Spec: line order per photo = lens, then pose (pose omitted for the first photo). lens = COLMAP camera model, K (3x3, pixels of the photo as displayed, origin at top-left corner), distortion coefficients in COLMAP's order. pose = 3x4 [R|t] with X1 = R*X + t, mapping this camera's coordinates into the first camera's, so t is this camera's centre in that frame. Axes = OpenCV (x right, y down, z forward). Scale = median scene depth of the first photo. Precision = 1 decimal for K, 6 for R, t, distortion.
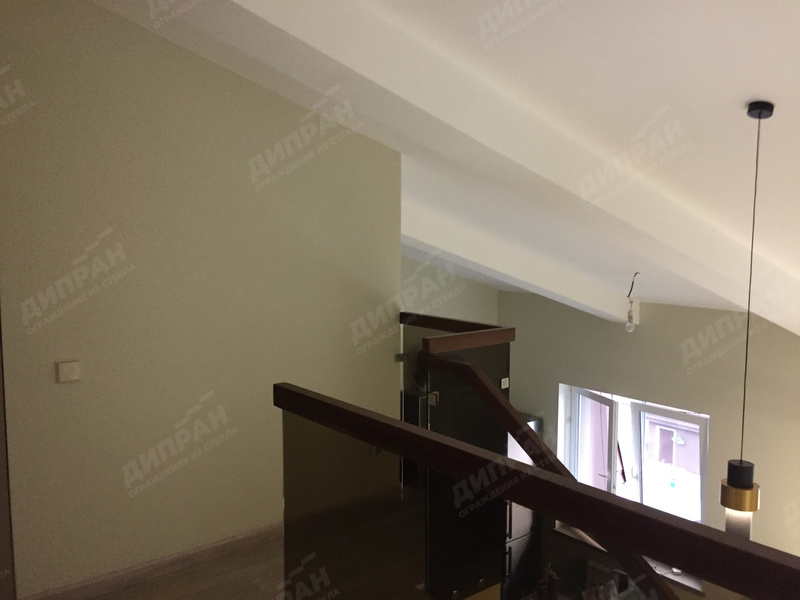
lens RADIAL K [[690.9, 0, 407.4], [0, 690.9, 299.6], [0, 0, 1]] dist [0.065196, -0.093057]
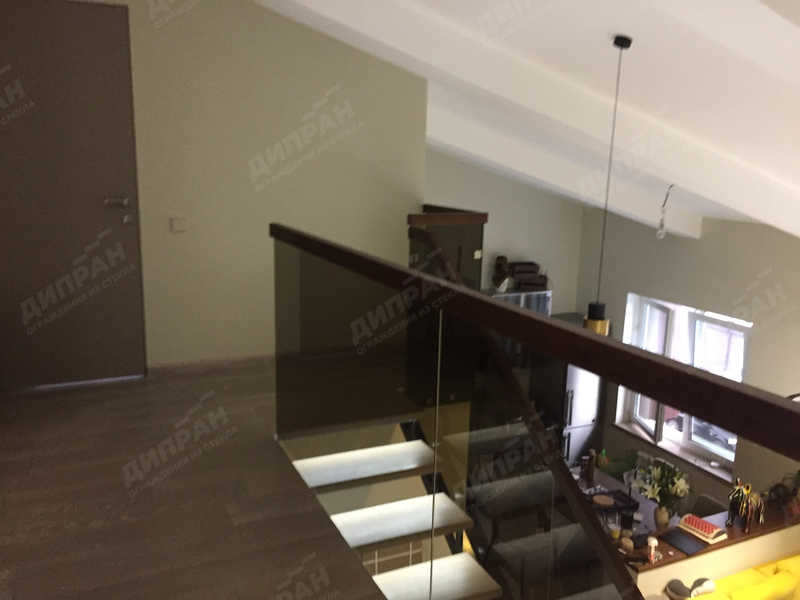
lens RADIAL K [[690.9, 0, 393.1], [0, 690.9, 302.1], [0, 0, 1]] dist [0.065196, -0.093057]
pose [[0.968045, 0.066081, -0.241916, 0.143462], [-0.039795, 0.992914, 0.111978, 0.031602], [0.247601, -0.098773, 0.963814, -0.155430]]
